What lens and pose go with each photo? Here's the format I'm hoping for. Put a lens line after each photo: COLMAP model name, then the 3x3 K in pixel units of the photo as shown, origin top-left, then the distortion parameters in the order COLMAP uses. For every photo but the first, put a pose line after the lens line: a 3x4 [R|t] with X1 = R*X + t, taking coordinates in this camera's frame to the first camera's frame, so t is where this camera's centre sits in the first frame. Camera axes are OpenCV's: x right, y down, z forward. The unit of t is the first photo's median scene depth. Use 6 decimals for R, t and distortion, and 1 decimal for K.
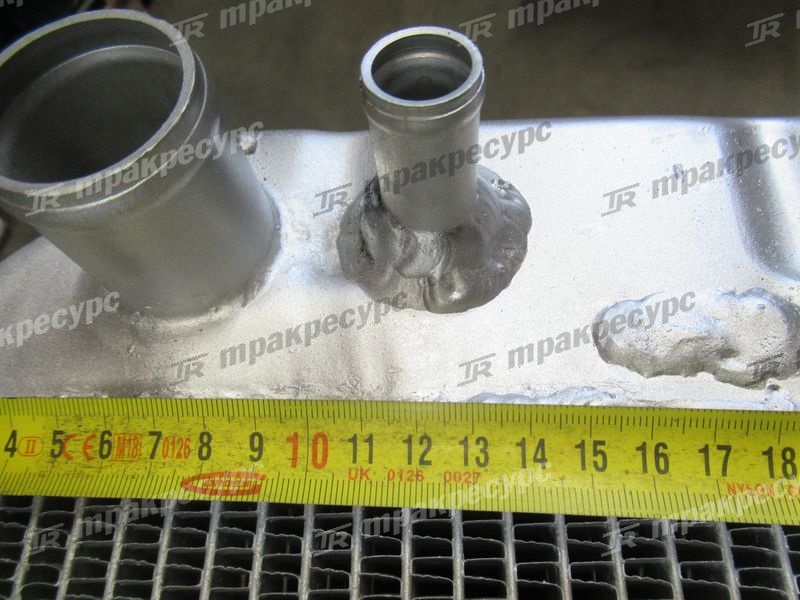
lens RADIAL K [[595.9, 0, 398.0], [0, 595.9, 301.0], [0, 0, 1]] dist [0.018565, -0.020442]
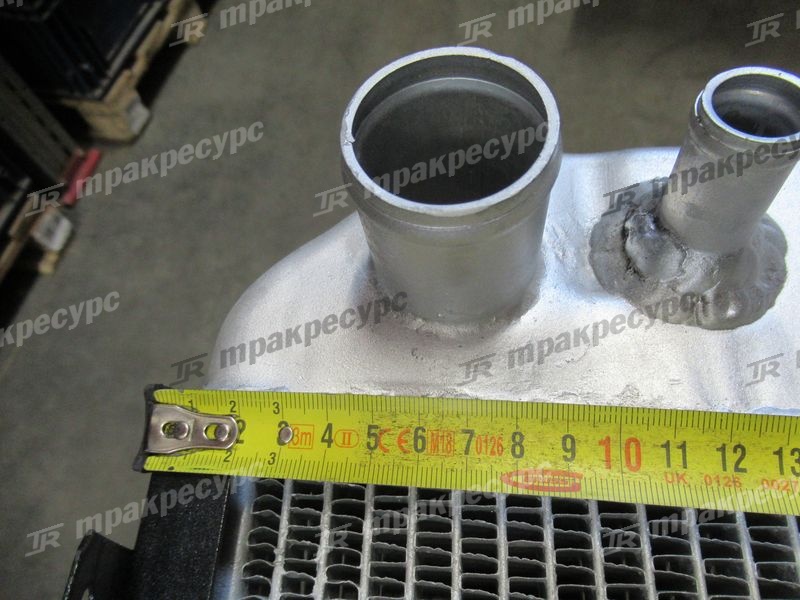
lens RADIAL K [[595.9, 0, 401.0], [0, 595.9, 294.1], [0, 0, 1]] dist [0.018565, -0.020442]
pose [[0.998748, 0.032382, -0.038126, -0.499249], [-0.033072, 0.999298, -0.017622, -0.005521], [0.037528, 0.018861, 0.999118, -0.097084]]
